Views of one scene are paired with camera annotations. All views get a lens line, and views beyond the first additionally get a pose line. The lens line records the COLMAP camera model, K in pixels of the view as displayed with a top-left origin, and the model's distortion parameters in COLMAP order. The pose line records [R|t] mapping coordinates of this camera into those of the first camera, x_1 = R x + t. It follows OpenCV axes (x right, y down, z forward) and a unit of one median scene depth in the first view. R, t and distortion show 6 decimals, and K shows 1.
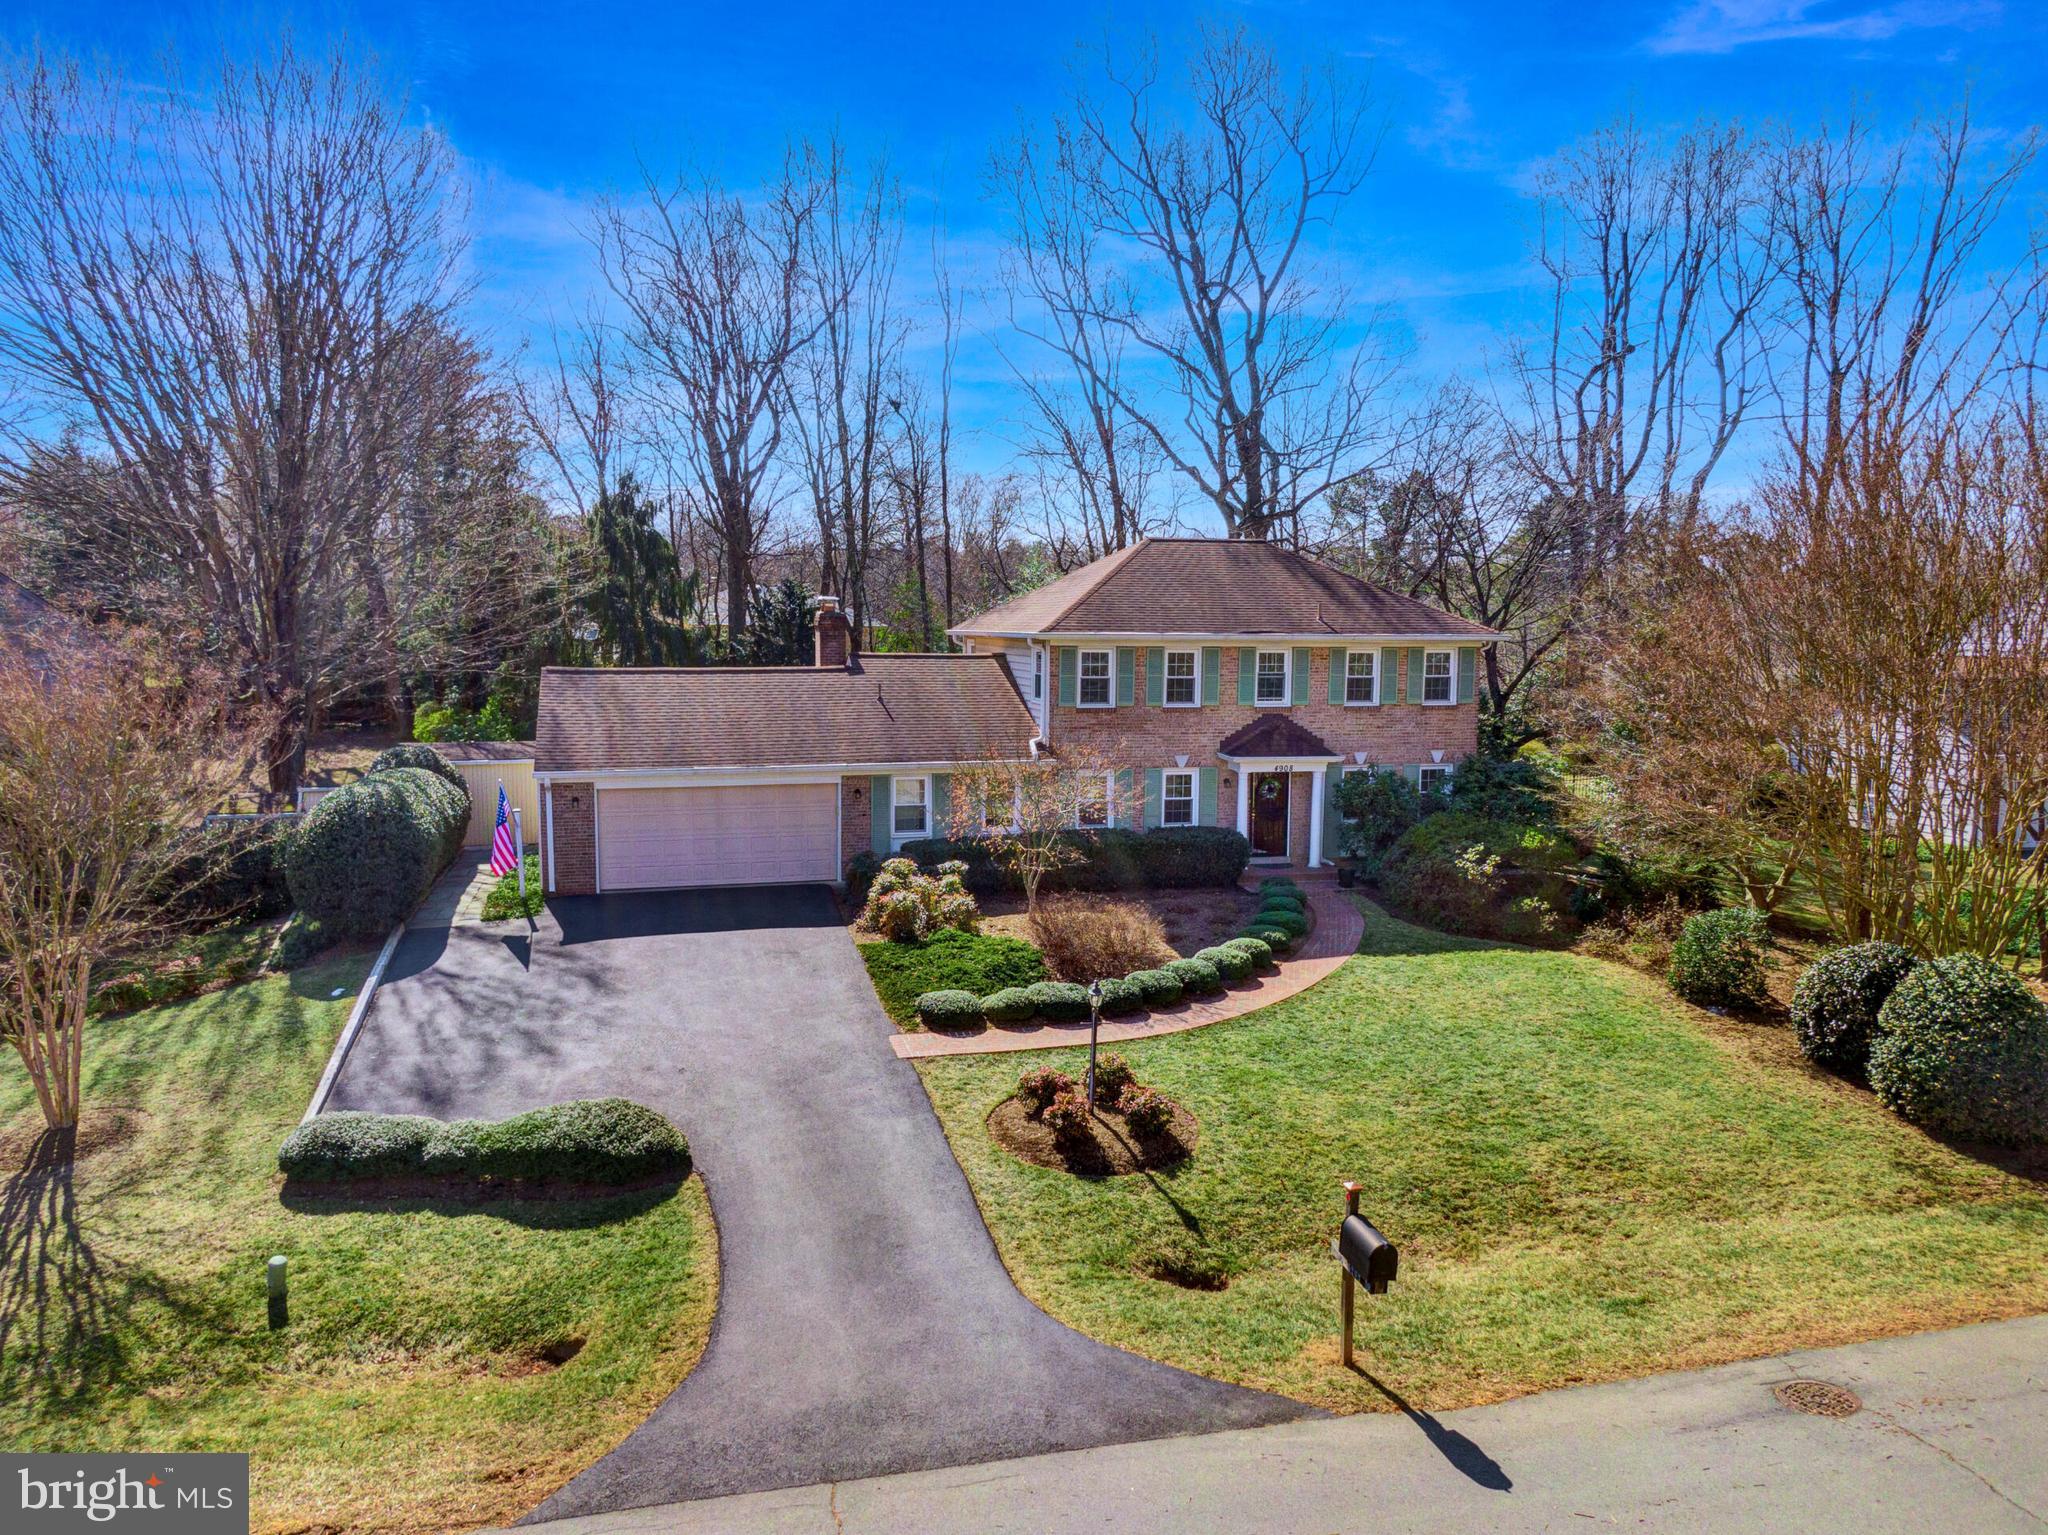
lens RADIAL K [[1476.8, 0, 1024.0], [0, 1476.8, 767.5], [0, 0, 1]] dist [0.069517, -0.073775]
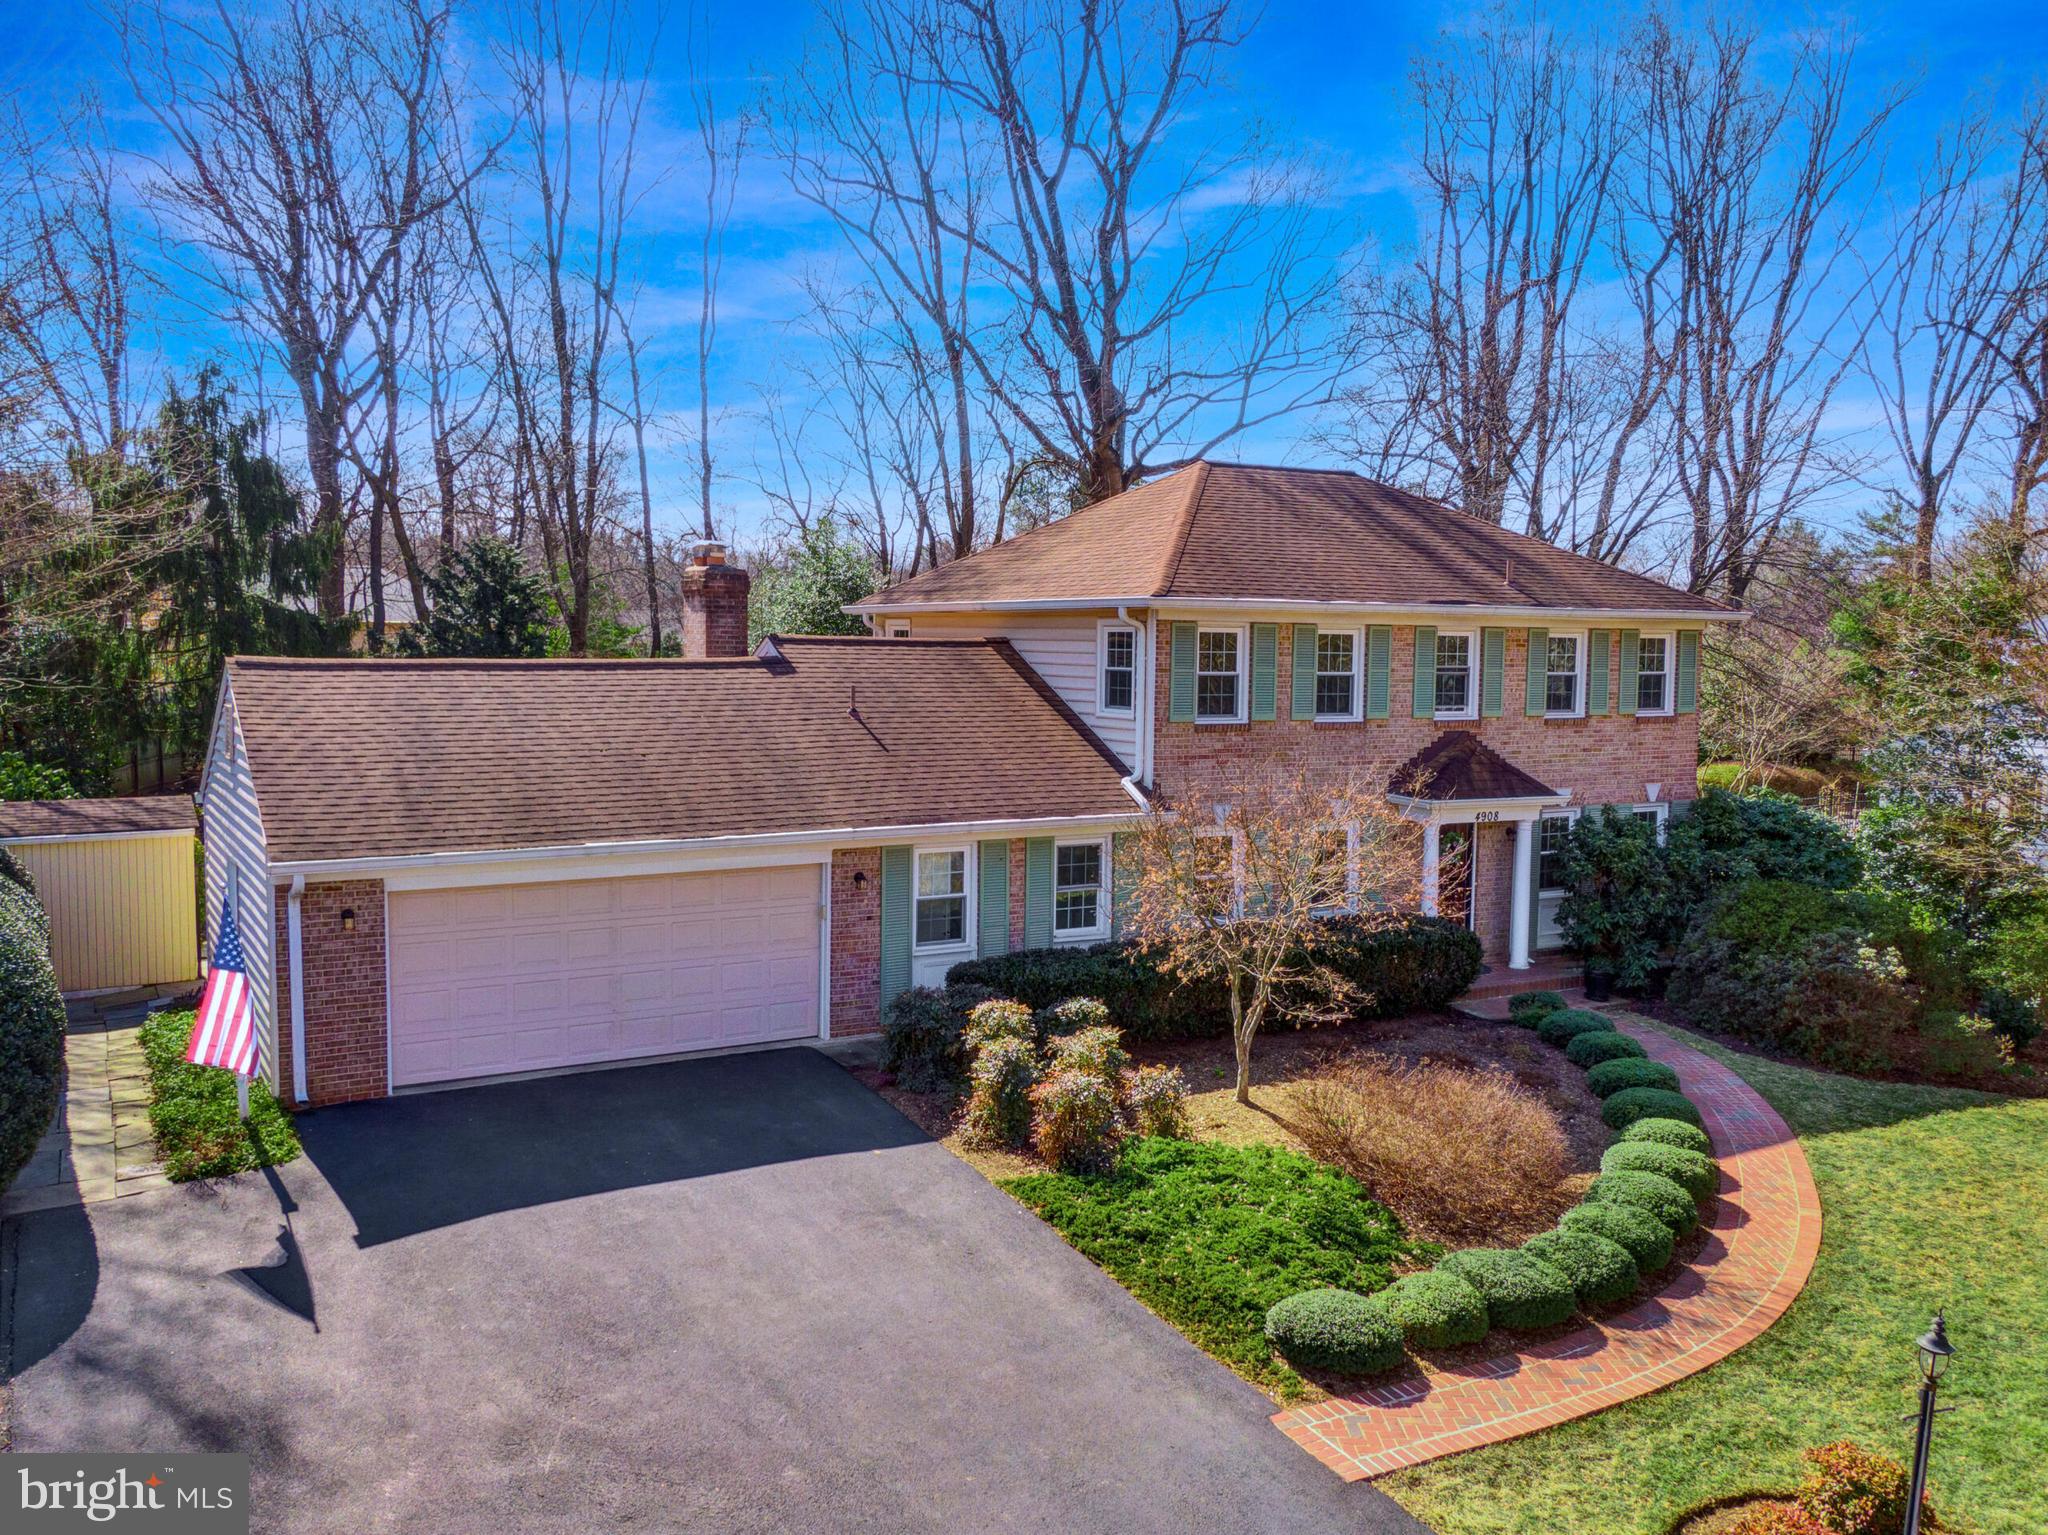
lens RADIAL K [[1718.3, 0, 1024.0], [0, 1718.3, 767.5], [0, 0, 1]] dist [0.052236, -0.078693]
pose [[0.965635, -0.016207, 0.259396, -0.257360], [0.021720, 0.999595, -0.018403, -0.013638], [-0.258993, 0.023405, 0.965596, 0.412967]]
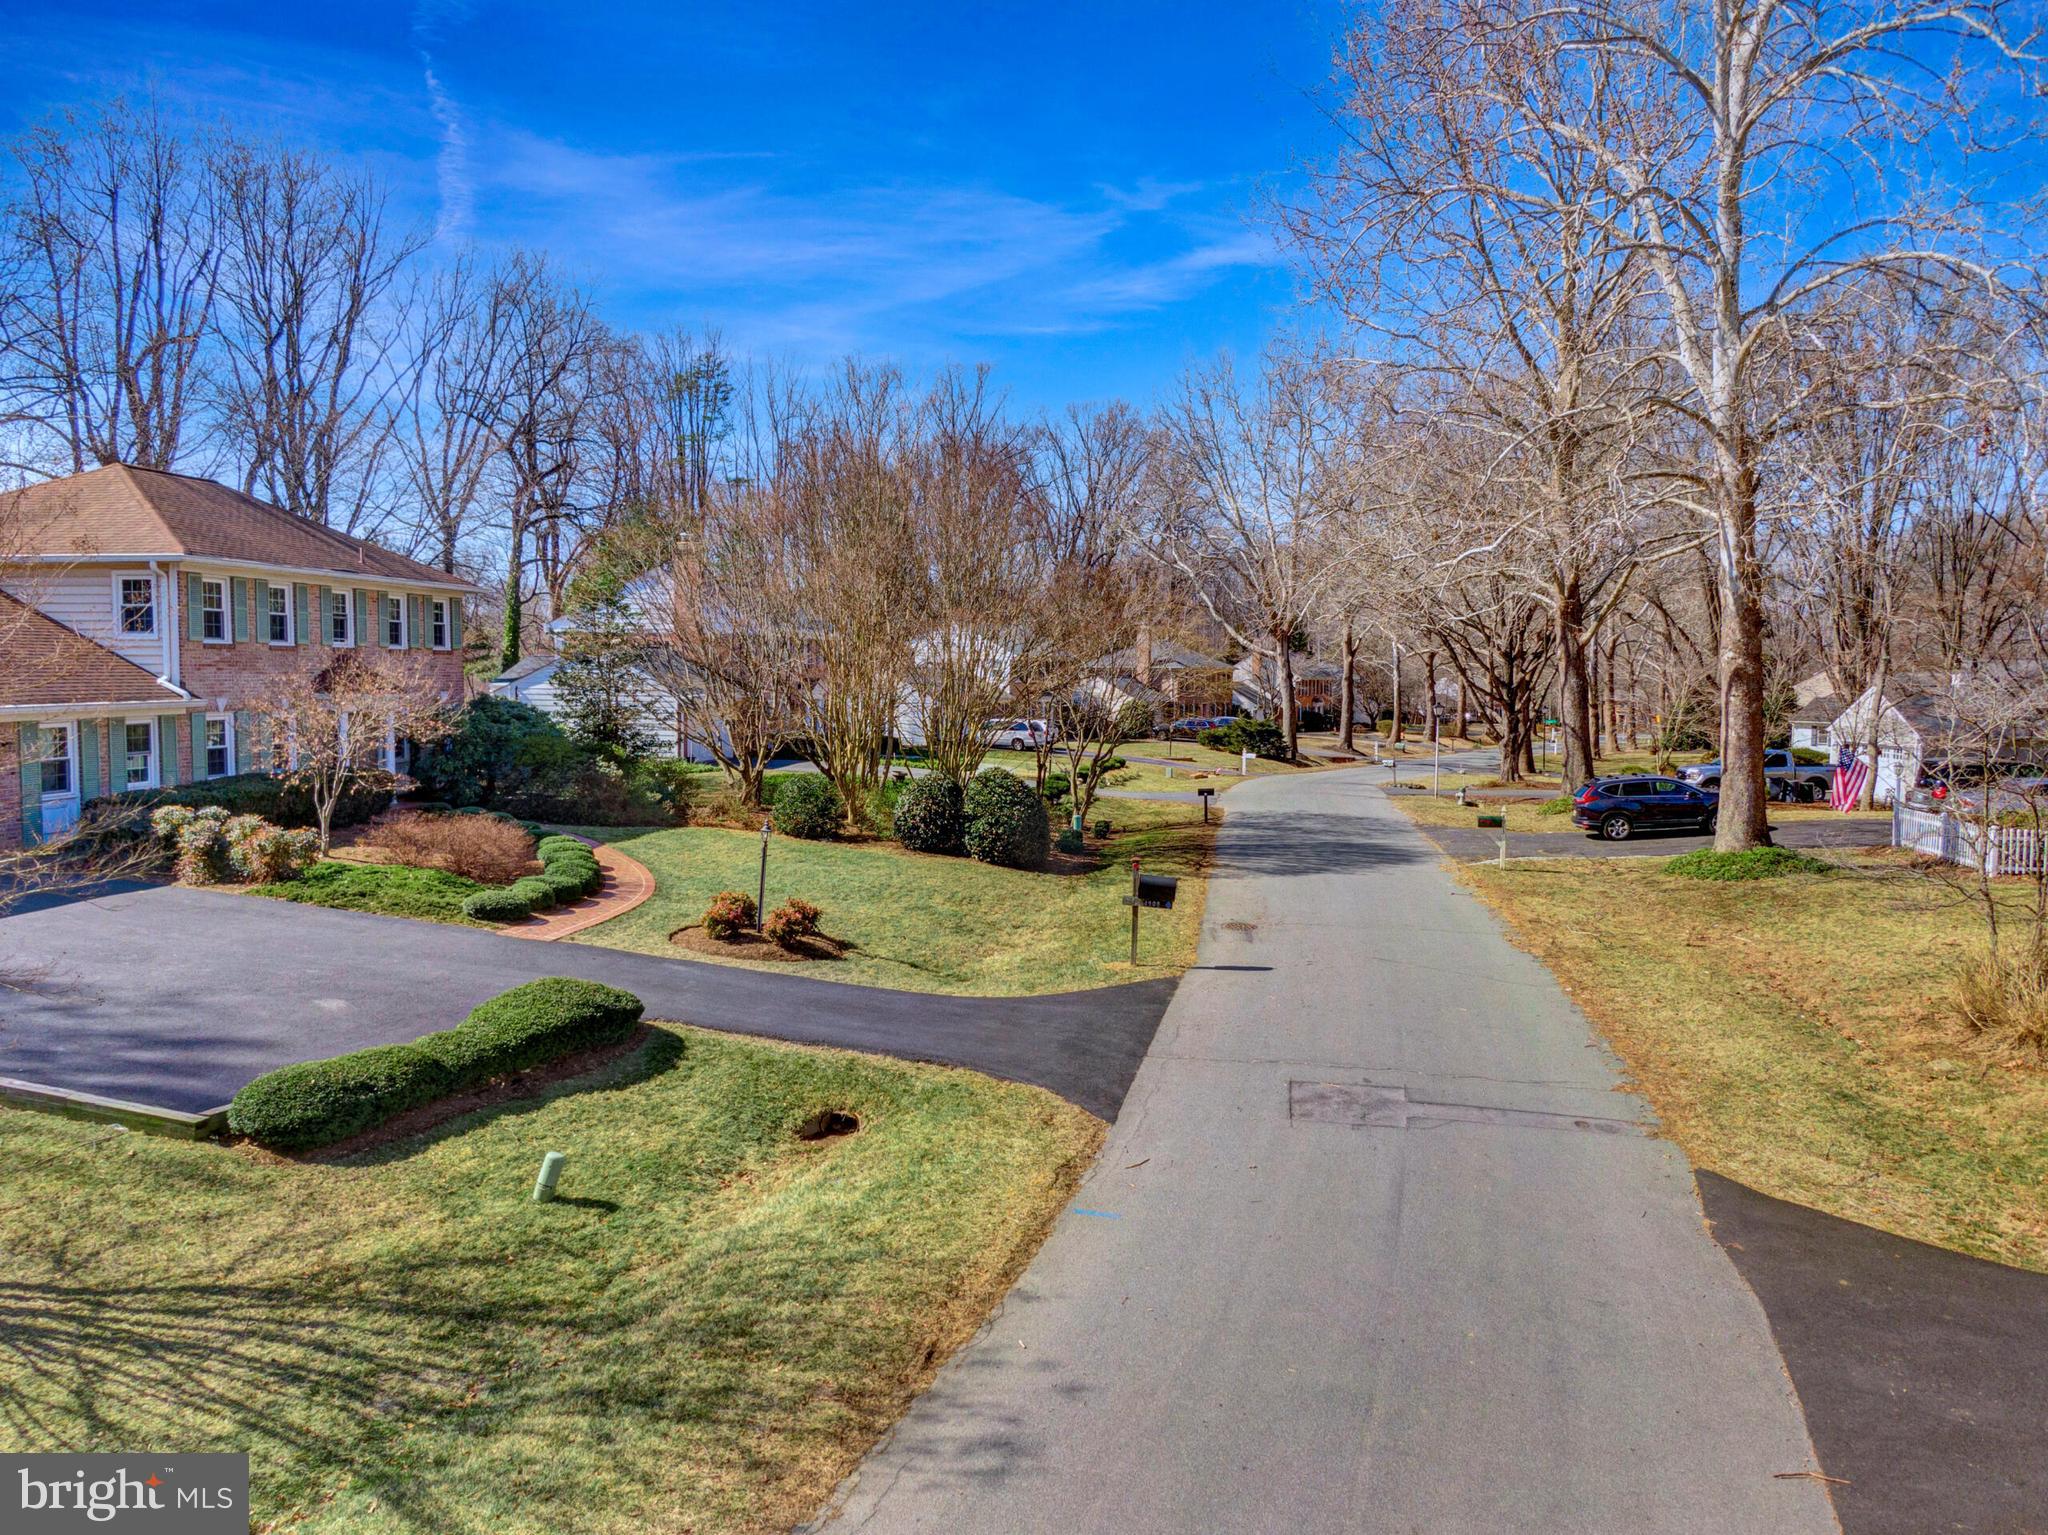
lens RADIAL K [[1476.8, 0, 1024.0], [0, 1476.8, 767.5], [0, 0, 1]] dist [0.069517, -0.073775]
pose [[0.395448, -0.066100, 0.916107, -0.728502], [0.084879, 0.995769, 0.035210, 0.054289], [-0.914558, 0.063834, 0.399385, 0.226081]]
